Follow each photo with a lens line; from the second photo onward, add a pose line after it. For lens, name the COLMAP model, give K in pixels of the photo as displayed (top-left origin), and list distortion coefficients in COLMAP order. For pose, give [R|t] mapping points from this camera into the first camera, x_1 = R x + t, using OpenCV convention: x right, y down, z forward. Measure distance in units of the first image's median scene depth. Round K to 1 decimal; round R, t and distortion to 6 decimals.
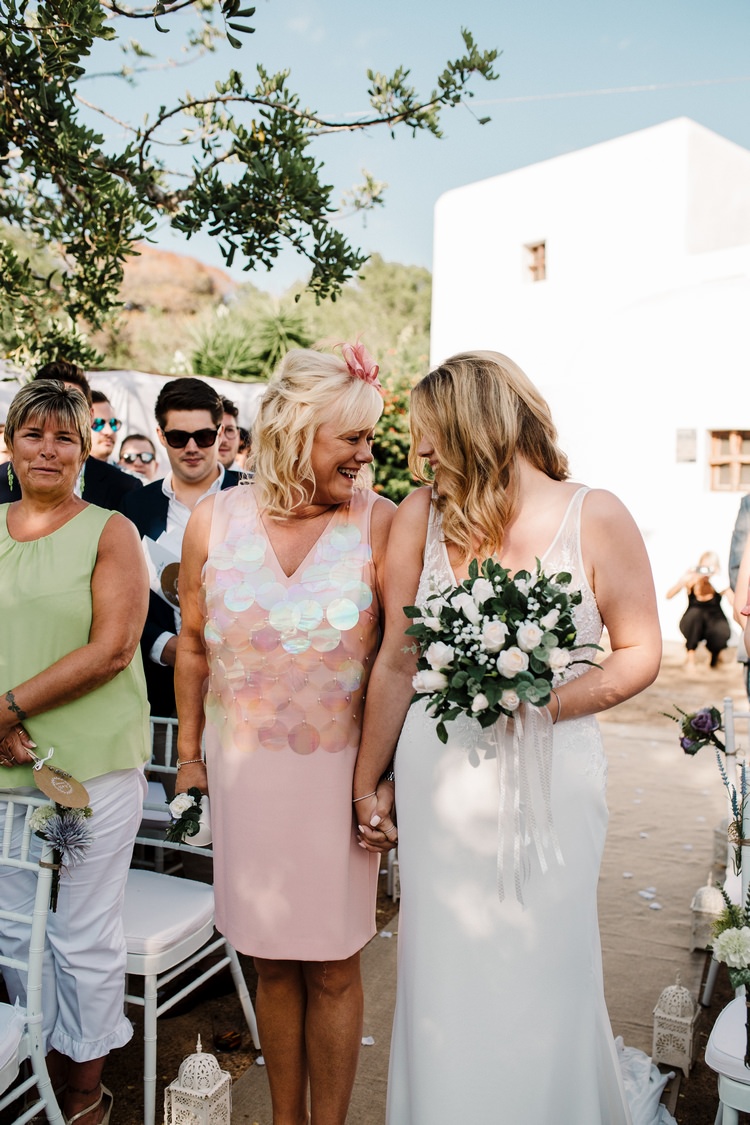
lens RADIAL K [[1073.6, 0, 376.3], [0, 1073.6, 565.5], [0, 0, 1]] dist [-0.043238, 0.000000]
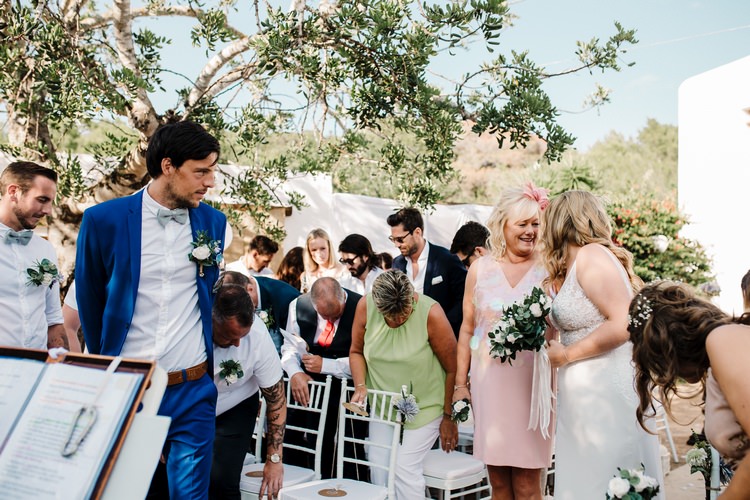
lens RADIAL K [[715.7, 0, 374.7], [0, 715.7, 249.4], [0, 0, 1]] dist [-0.043238, 0.000000]
pose [[0.927871, -0.016139, -0.372551, 0.121903], [-0.027588, 0.993354, -0.111743, 0.054968], [0.371879, 0.113961, 0.921259, -0.256250]]
